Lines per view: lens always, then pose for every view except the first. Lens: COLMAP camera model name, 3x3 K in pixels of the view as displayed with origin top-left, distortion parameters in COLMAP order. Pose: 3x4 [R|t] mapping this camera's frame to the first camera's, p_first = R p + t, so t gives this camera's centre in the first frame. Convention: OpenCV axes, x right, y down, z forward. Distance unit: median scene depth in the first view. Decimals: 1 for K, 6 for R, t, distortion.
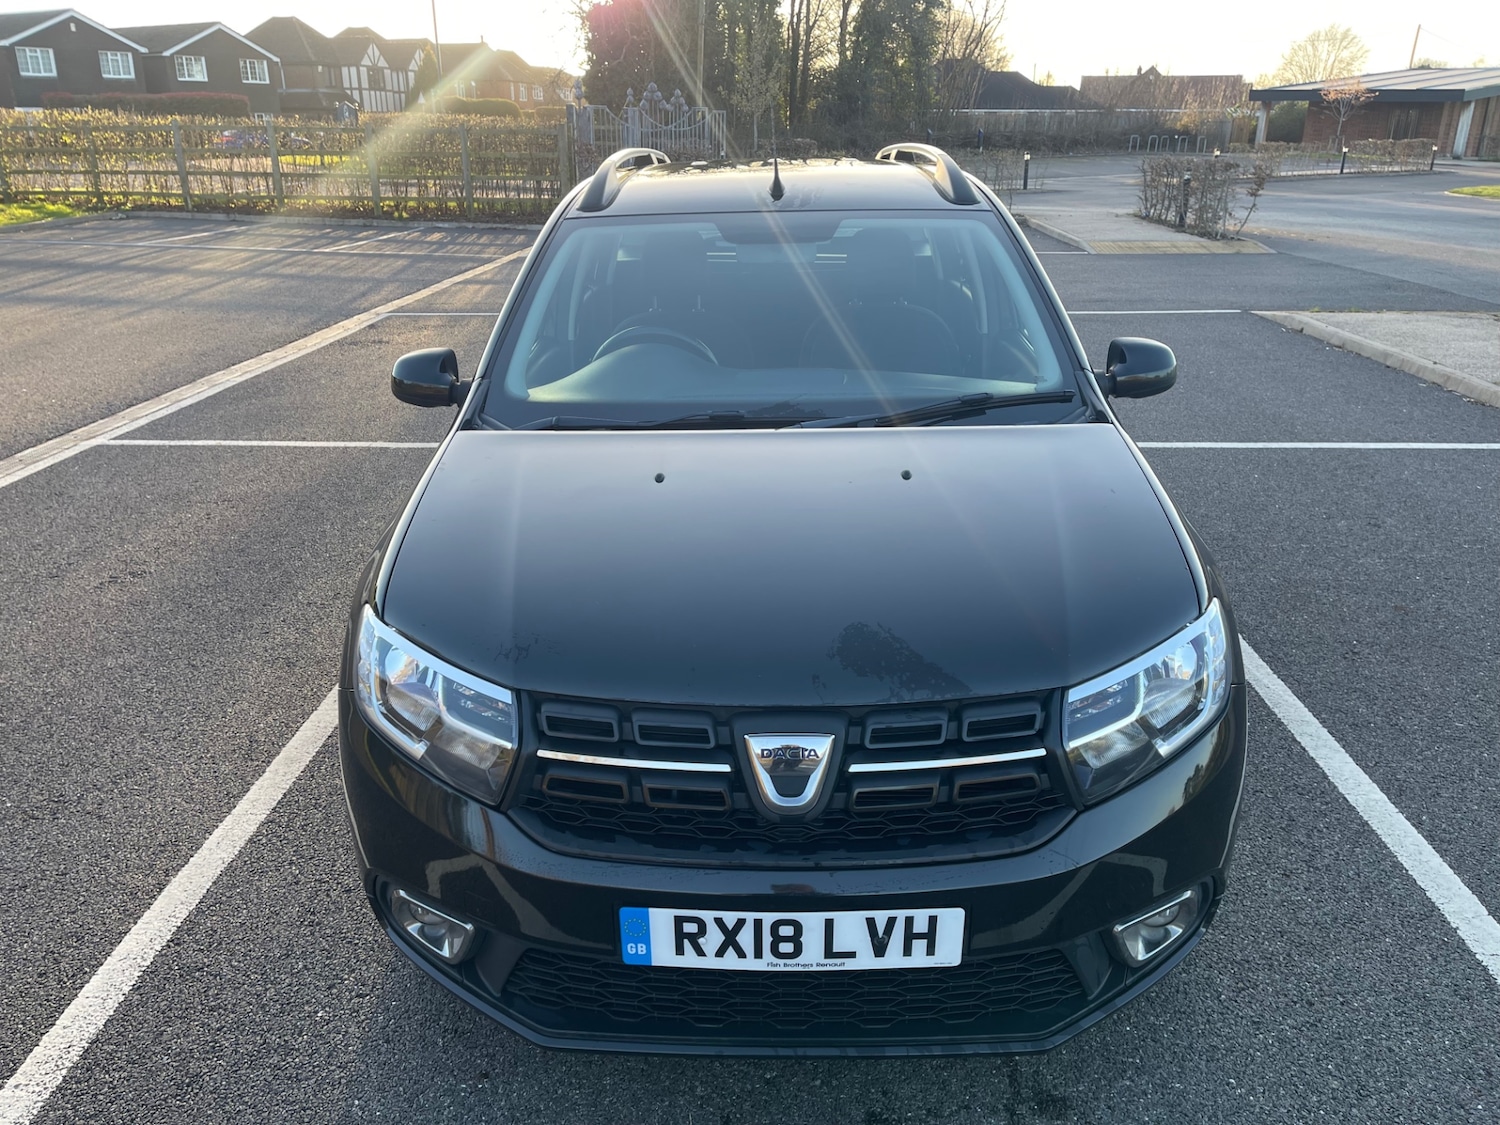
lens RADIAL K [[1129.7, 0, 743.3], [0, 1129.7, 572.6], [0, 0, 1]] dist [0.088072, -0.122552]
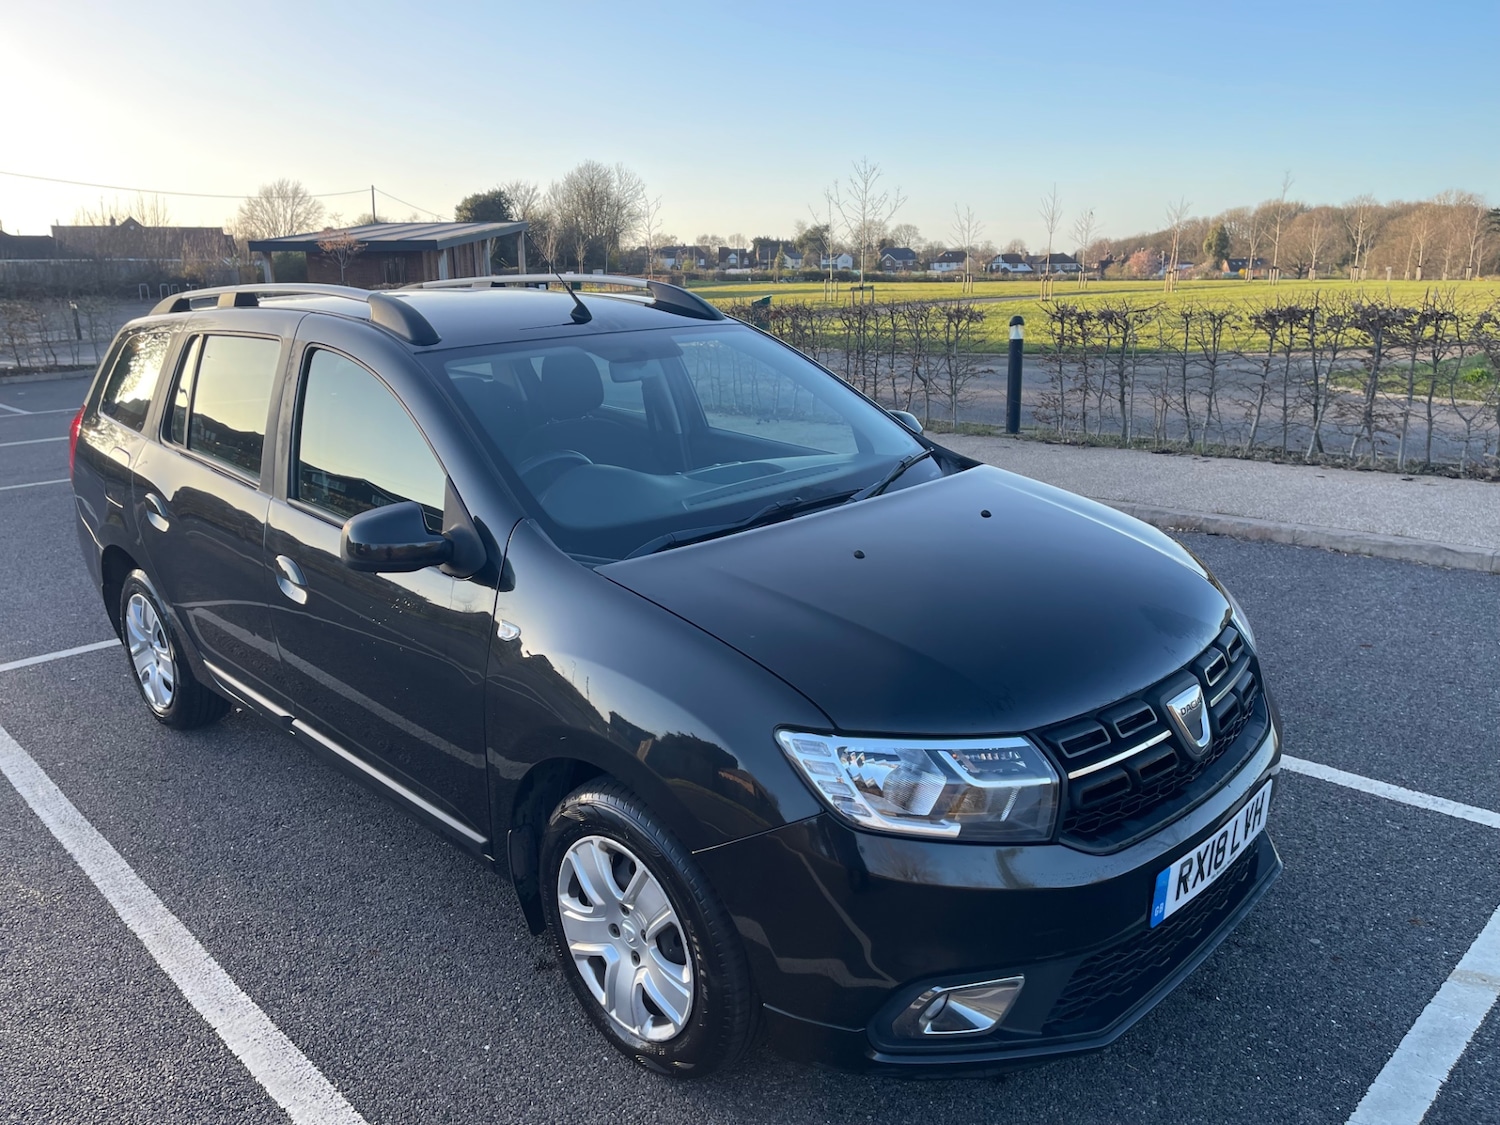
lens RADIAL K [[1129.7, 0, 741.9], [0, 1129.7, 557.8], [0, 0, 1]] dist [0.088072, -0.122552]
pose [[0.690040, -0.189200, 0.698604, -0.703972], [0.277569, 0.960604, -0.014010, -0.074629], [-0.668431, 0.203578, 0.715371, 0.227436]]
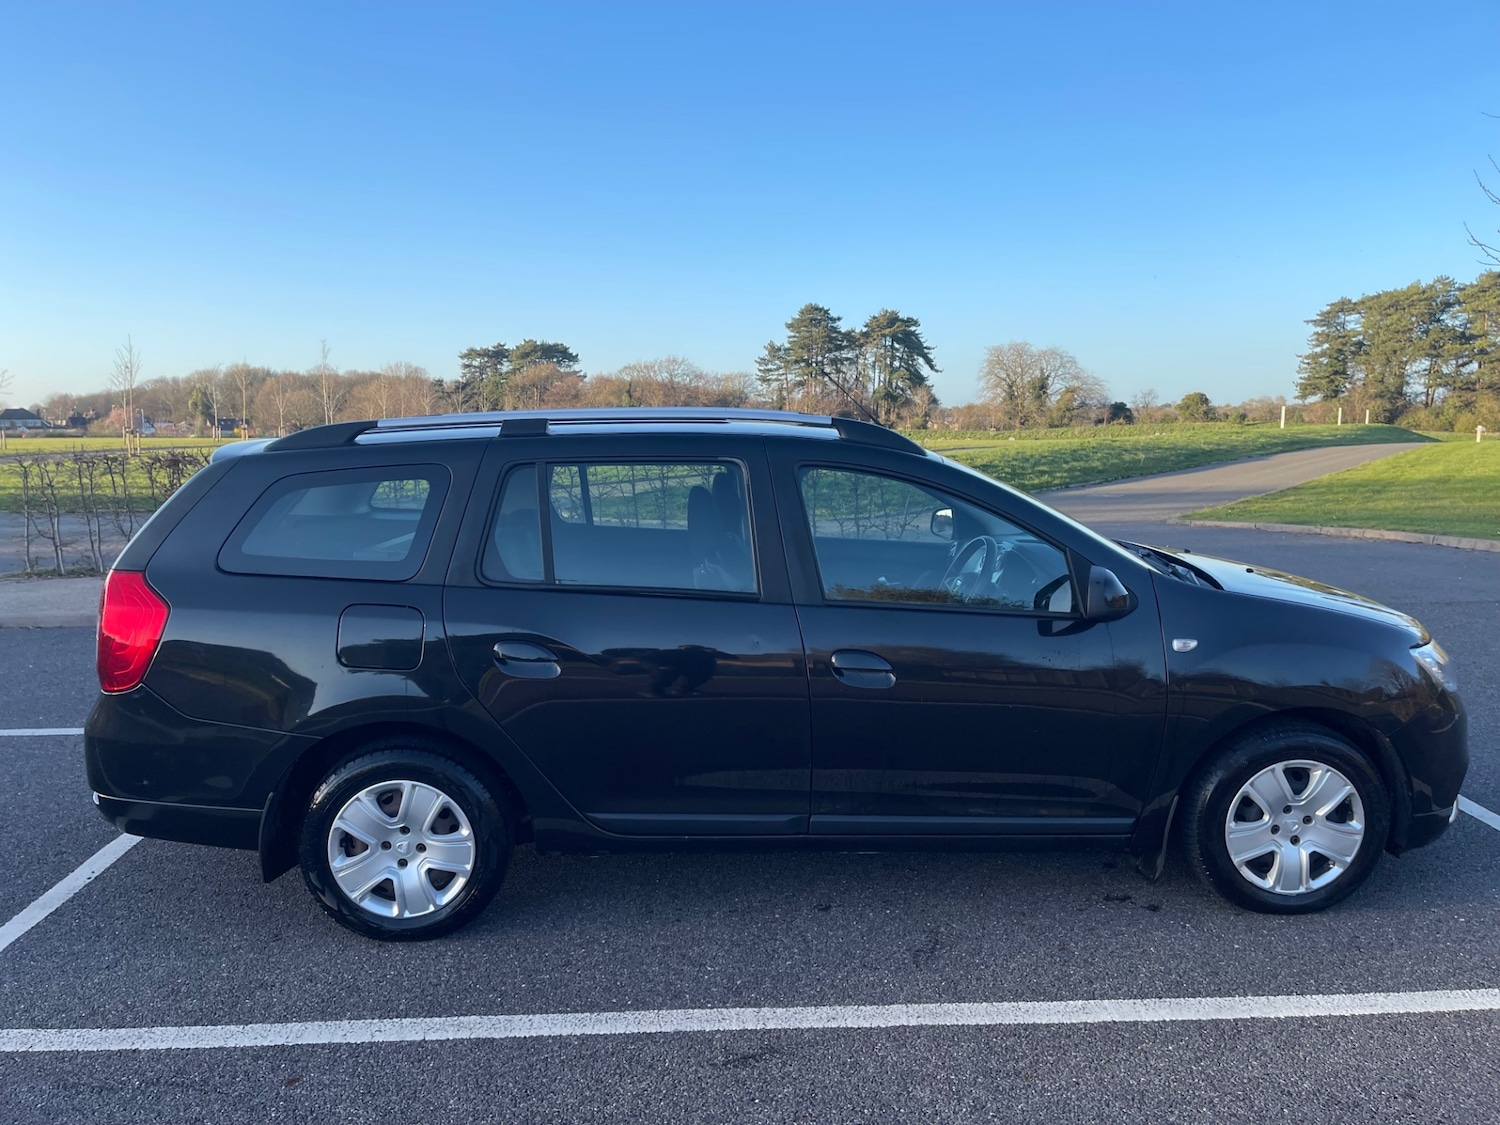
lens RADIAL K [[1129.7, 0, 739.5], [0, 1129.7, 563.2], [0, 0, 1]] dist [0.088072, -0.122552]
pose [[-0.070897, -0.126889, 0.989380, -1.361291], [0.365008, 0.919782, 0.144119, -0.489743], [-0.928301, 0.371349, -0.018894, 1.357468]]
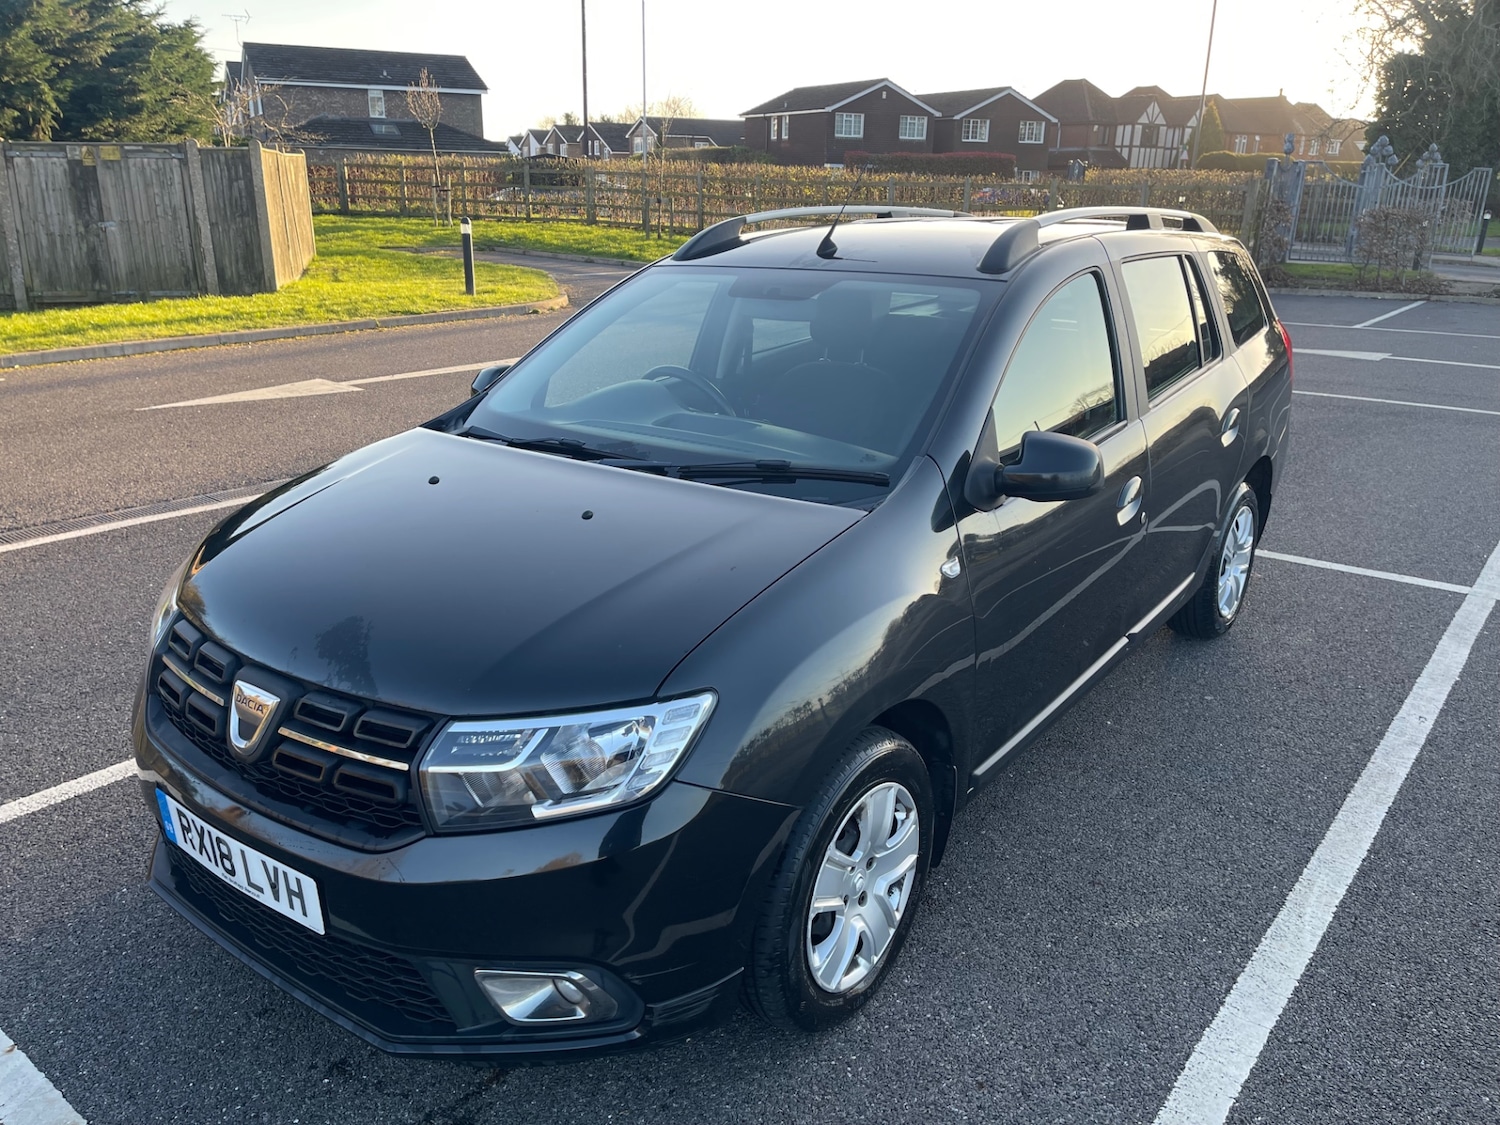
lens RADIAL K [[1129.7, 0, 736.9], [0, 1129.7, 561.9], [0, 0, 1]] dist [0.088072, -0.122552]
pose [[0.804548, 0.195734, -0.560706, 0.653455], [-0.224012, 0.974407, 0.018719, -0.072428], [0.550020, 0.110545, 0.827803, 0.161999]]
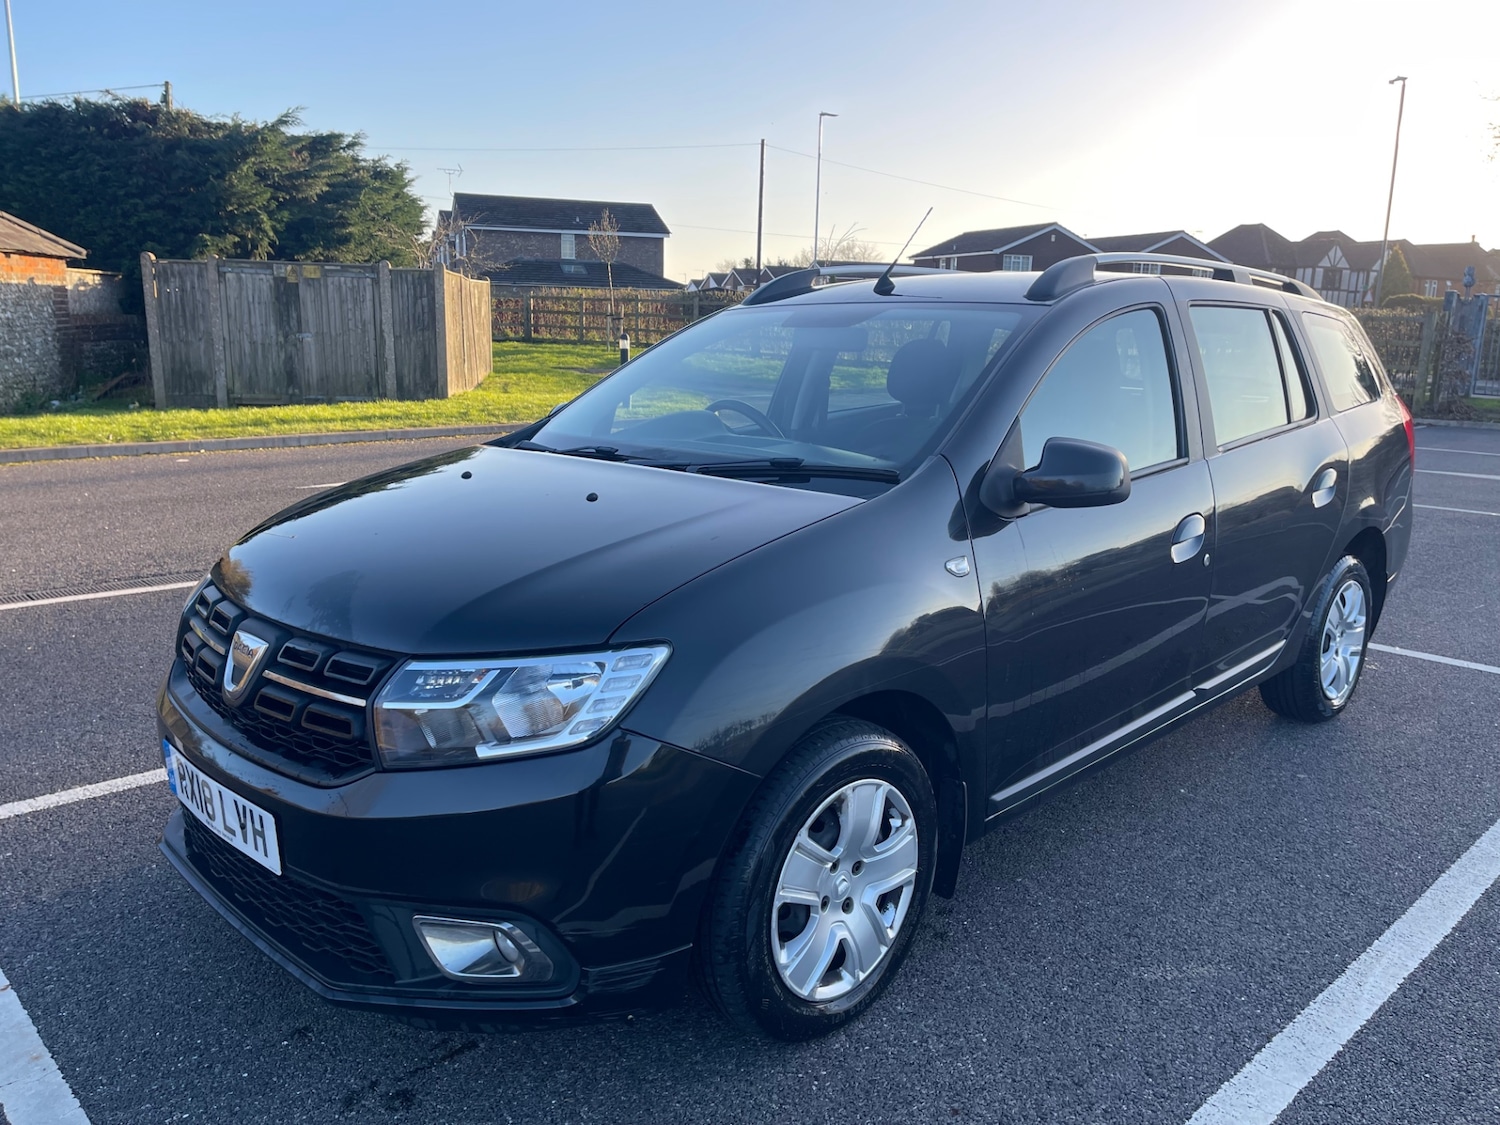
lens RADIAL K [[1129.7, 0, 754.0], [0, 1129.7, 561.8], [0, 0, 1]] dist [0.088072, -0.122552]
pose [[0.718622, 0.158011, -0.677211, 0.754516], [-0.269904, 0.960875, -0.062212, -0.002054], [0.640886, 0.227489, 0.733154, 0.252439]]
